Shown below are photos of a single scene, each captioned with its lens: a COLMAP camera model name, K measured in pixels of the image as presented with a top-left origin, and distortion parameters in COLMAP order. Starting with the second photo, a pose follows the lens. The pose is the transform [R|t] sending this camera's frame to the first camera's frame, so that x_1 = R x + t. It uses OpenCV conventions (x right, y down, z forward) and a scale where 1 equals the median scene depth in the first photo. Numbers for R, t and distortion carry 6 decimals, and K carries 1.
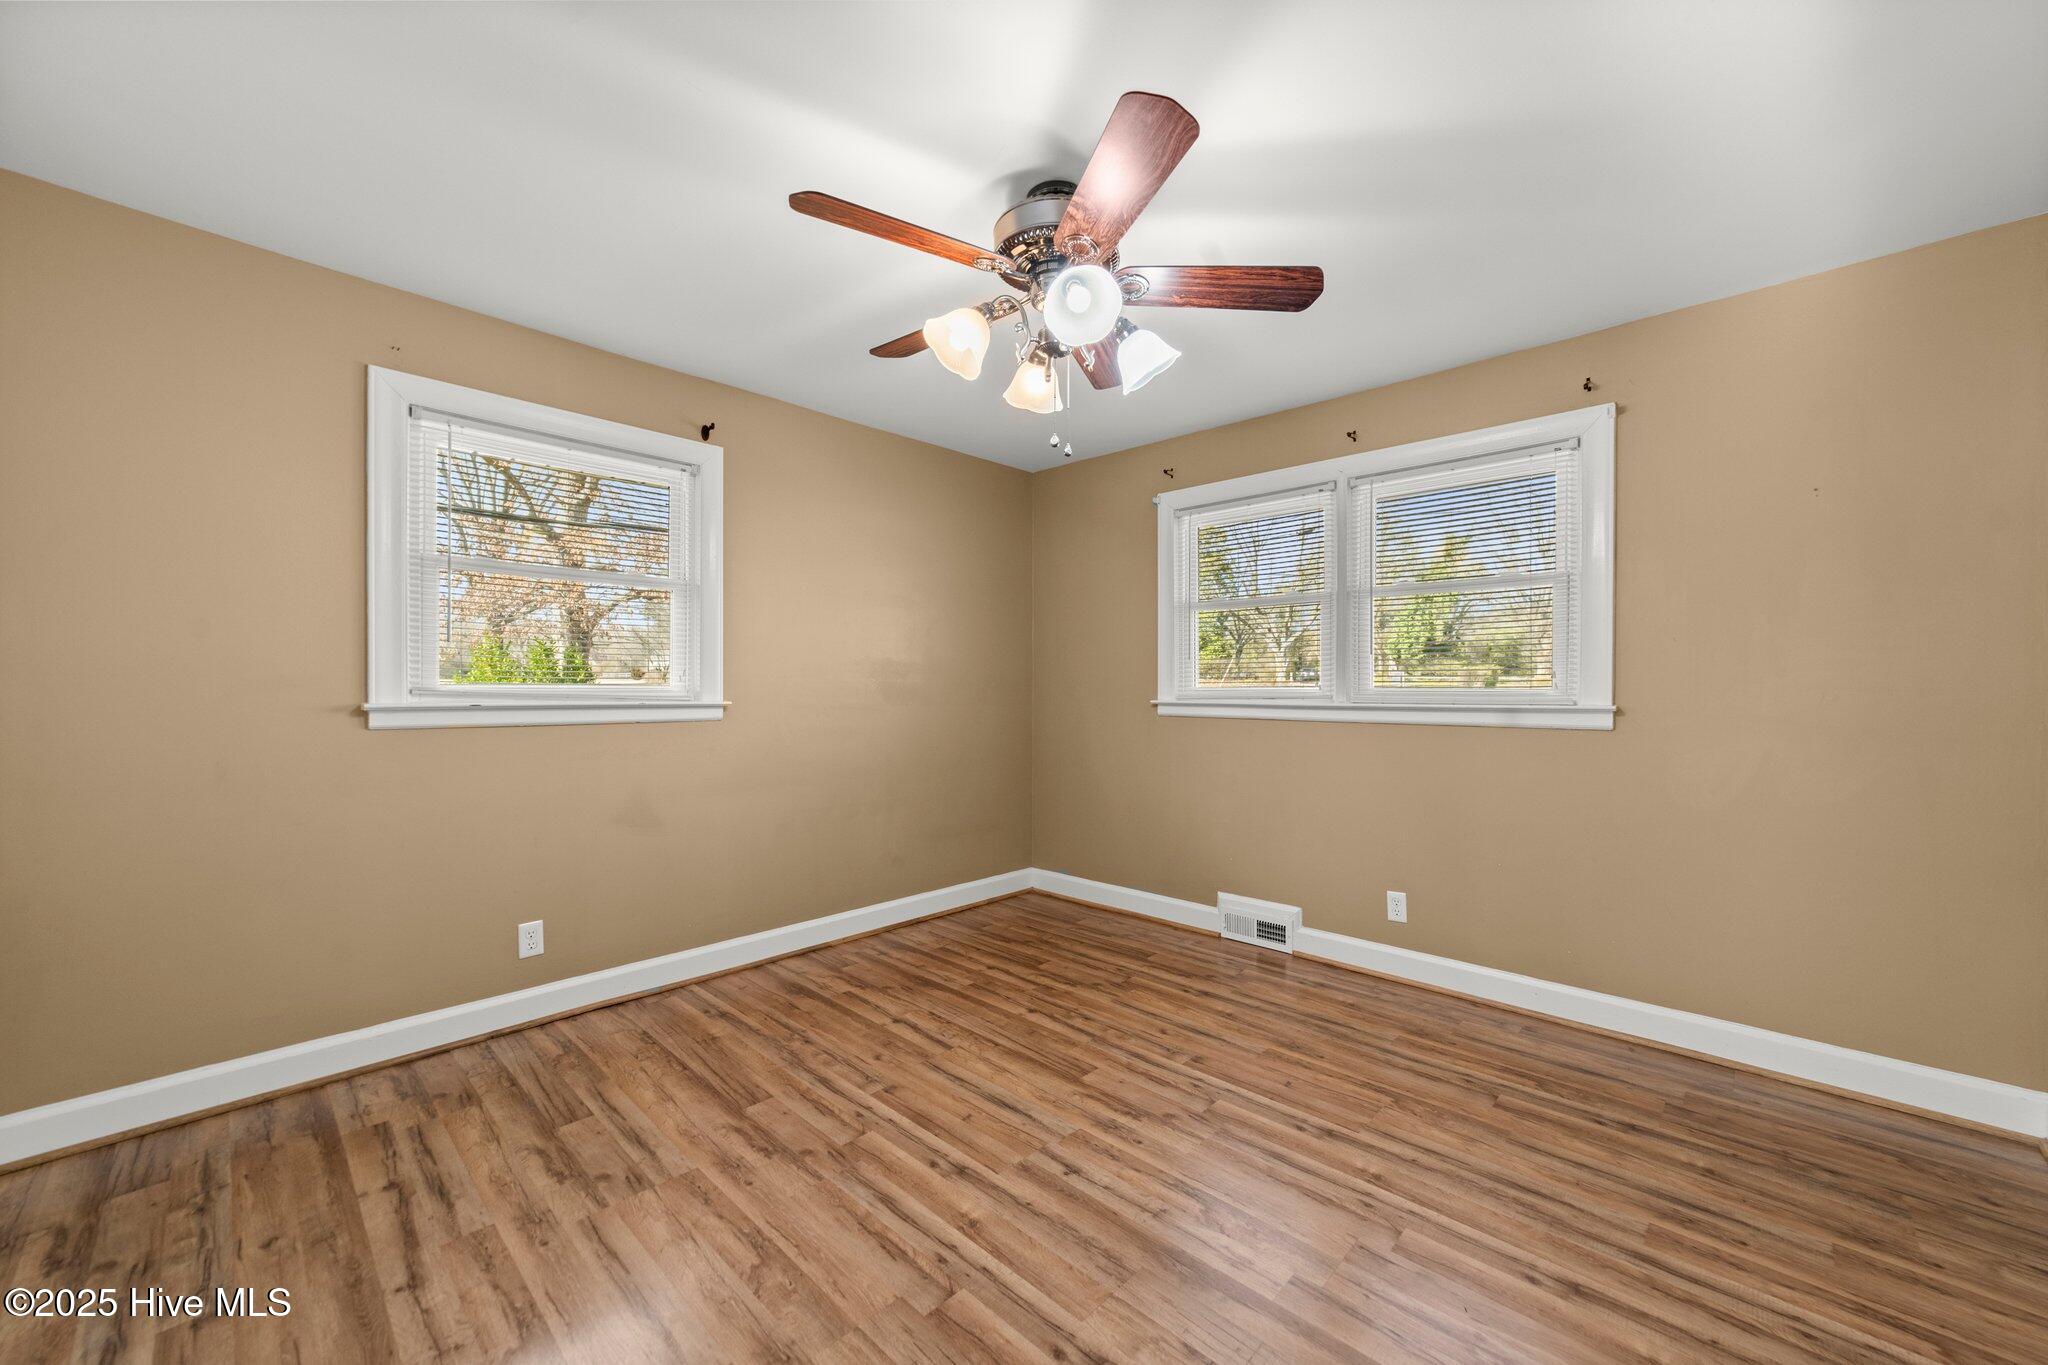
lens RADIAL K [[775.0, 0, 1040.5], [0, 775.0, 688.8], [0, 0, 1]] dist [-0.000714, 0.000075]
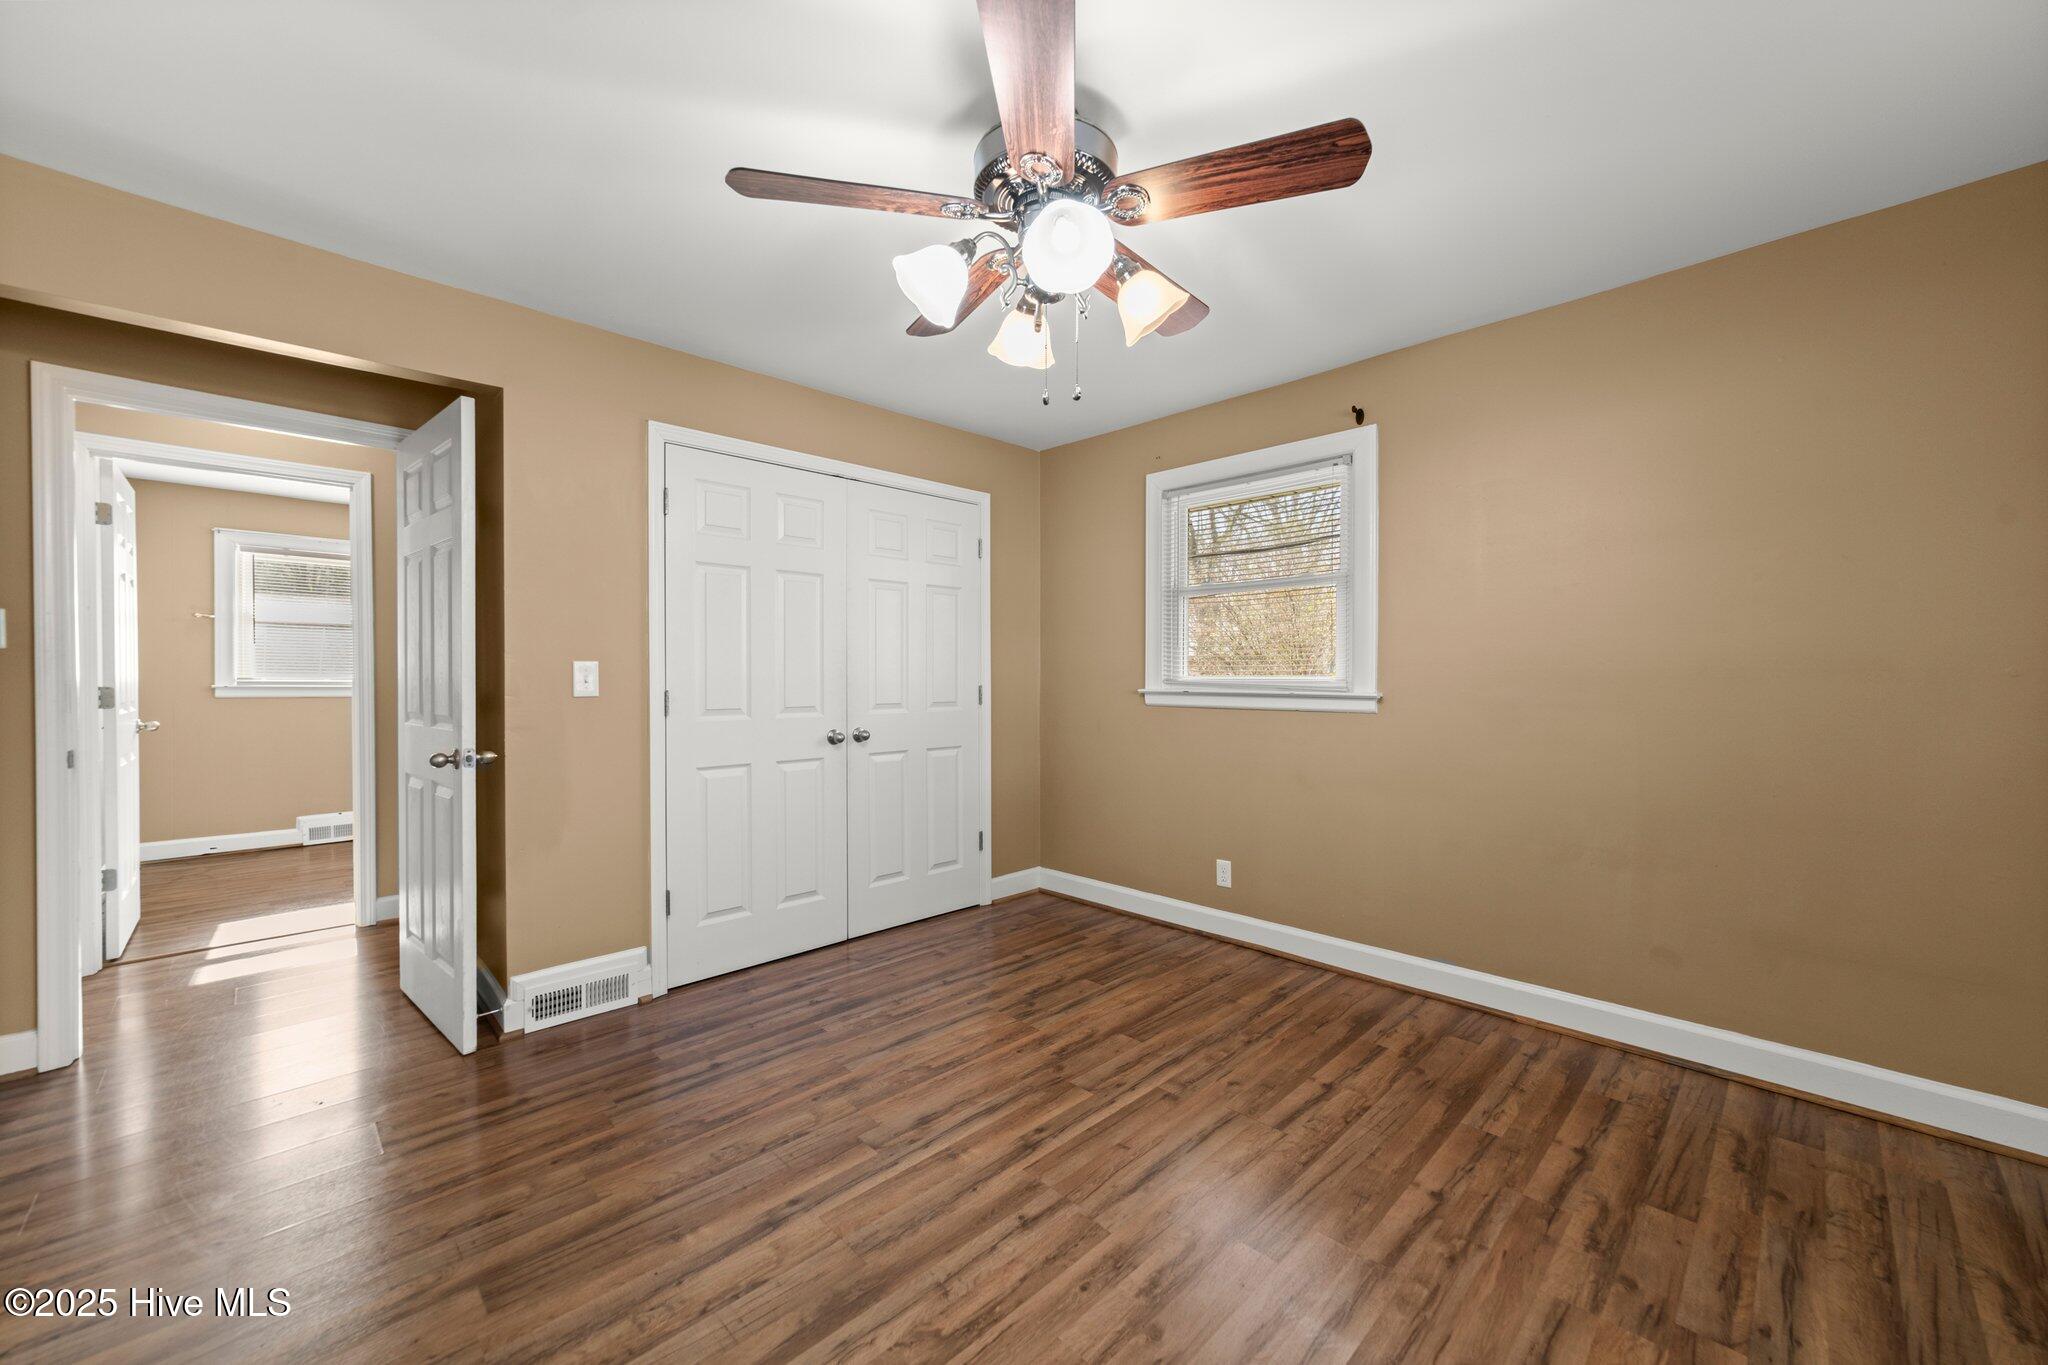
lens RADIAL K [[775.9, 0, 1032.3], [0, 775.9, 678.4], [0, 0, 1]] dist [0.000320, 0.000196]
pose [[-0.031831, -0.005821, -0.999476, 0.678382], [-0.002361, 0.999981, -0.005749, 0.007018], [0.999490, 0.002177, -0.031844, 0.757785]]
